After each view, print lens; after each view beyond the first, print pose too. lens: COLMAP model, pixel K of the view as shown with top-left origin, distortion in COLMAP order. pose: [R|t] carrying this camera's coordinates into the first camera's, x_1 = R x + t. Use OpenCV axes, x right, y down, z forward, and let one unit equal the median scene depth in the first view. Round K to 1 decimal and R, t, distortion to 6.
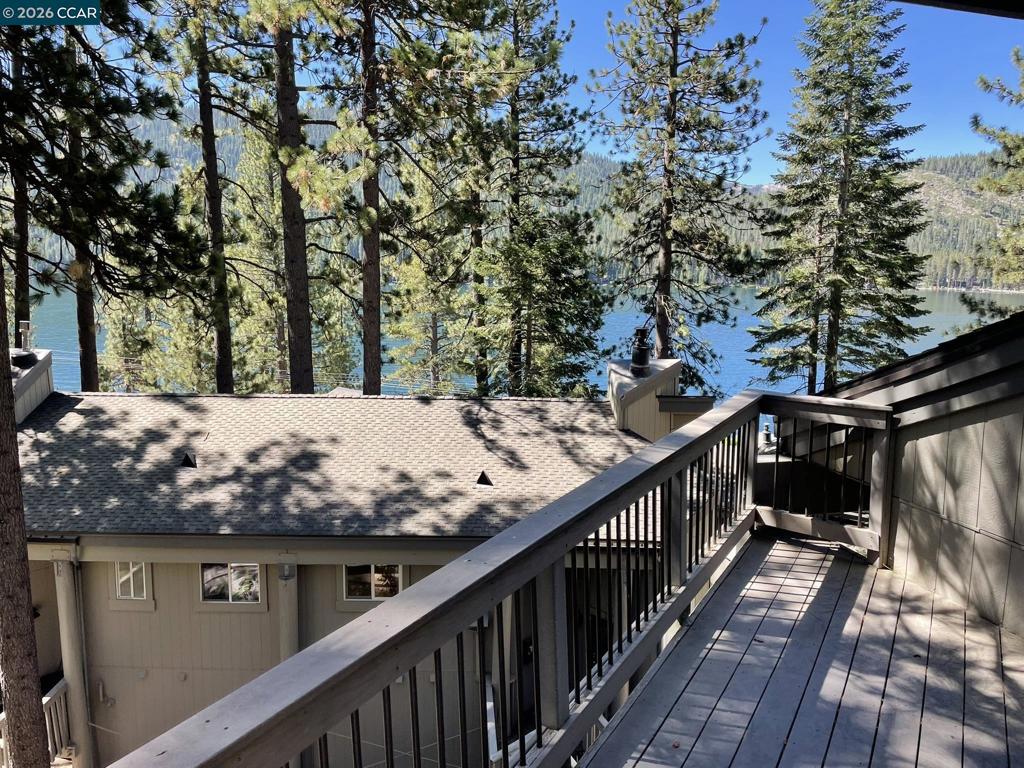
lens RADIAL K [[764.9, 0, 509.9], [0, 764.9, 390.9], [0, 0, 1]] dist [0.052700, -0.044805]
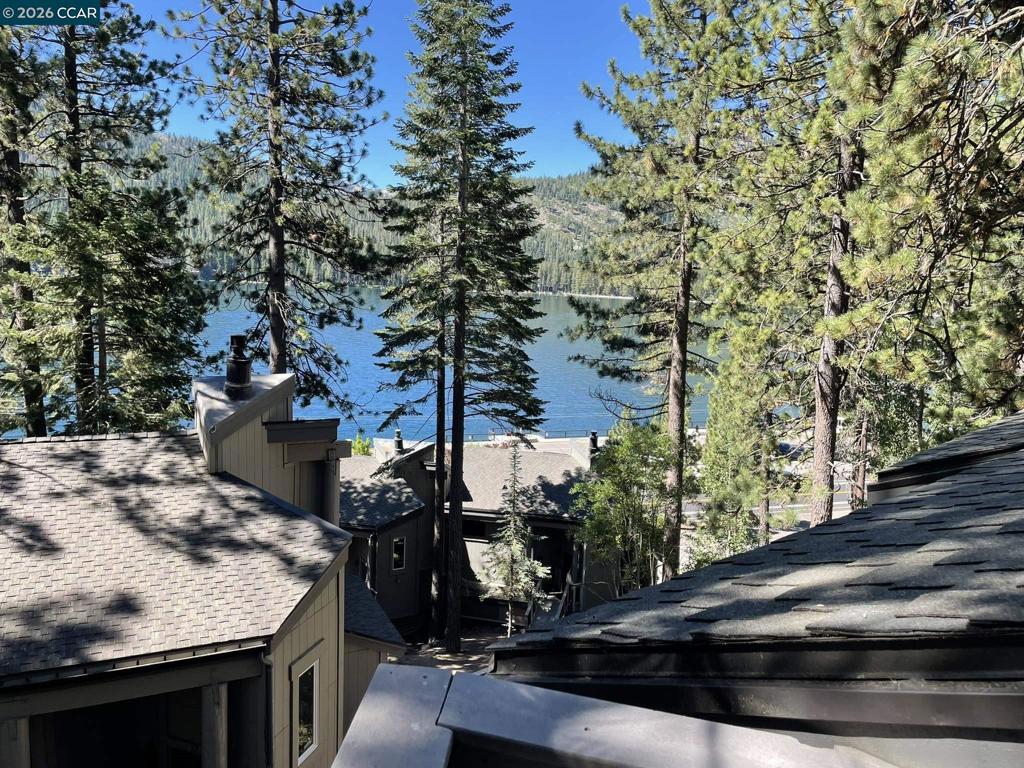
lens RADIAL K [[764.9, 0, 510.1], [0, 764.9, 384.4], [0, 0, 1]] dist [0.052700, -0.044805]
pose [[0.889786, -0.039523, 0.454664, 0.037665], [0.042782, 0.999080, 0.003122, -0.014122], [-0.454369, 0.016673, 0.890658, 0.121019]]
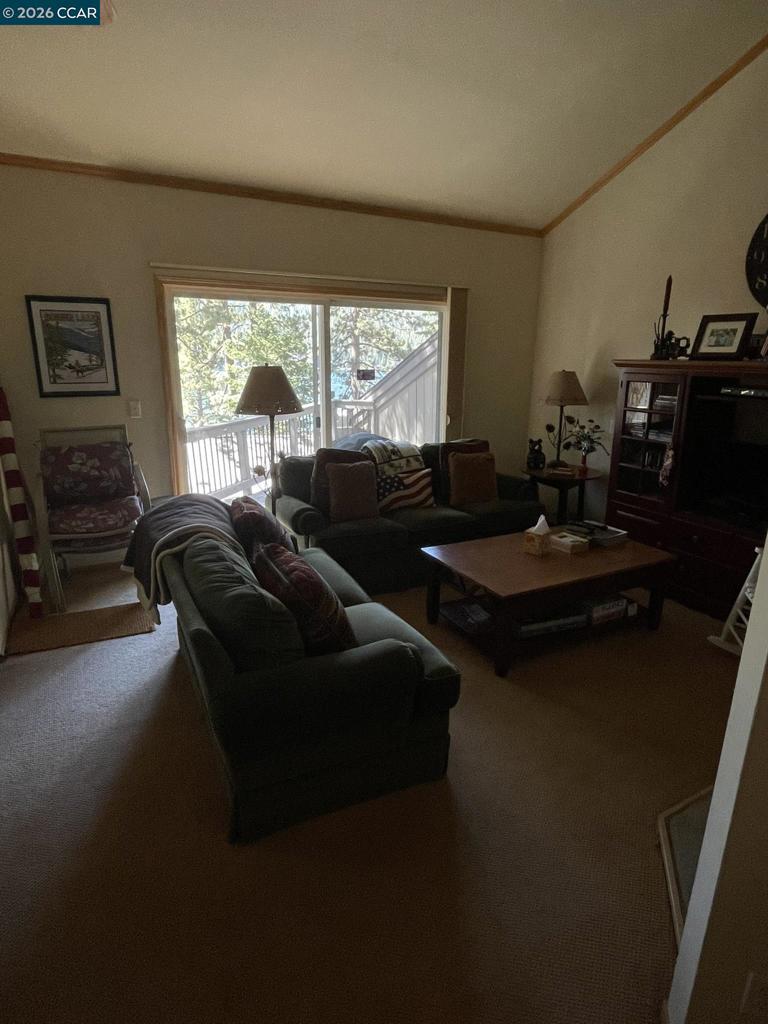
lens RADIAL K [[575.8, 0, 388.3], [0, 575.8, 510.8], [0, 0, 1]] dist [-0.021571, -0.000708]
pose [[0.976830, -0.050563, 0.207960, 0.011770], [0.028573, 0.993803, 0.107421, 0.027356], [-0.212103, -0.098990, 0.972221, -0.153196]]
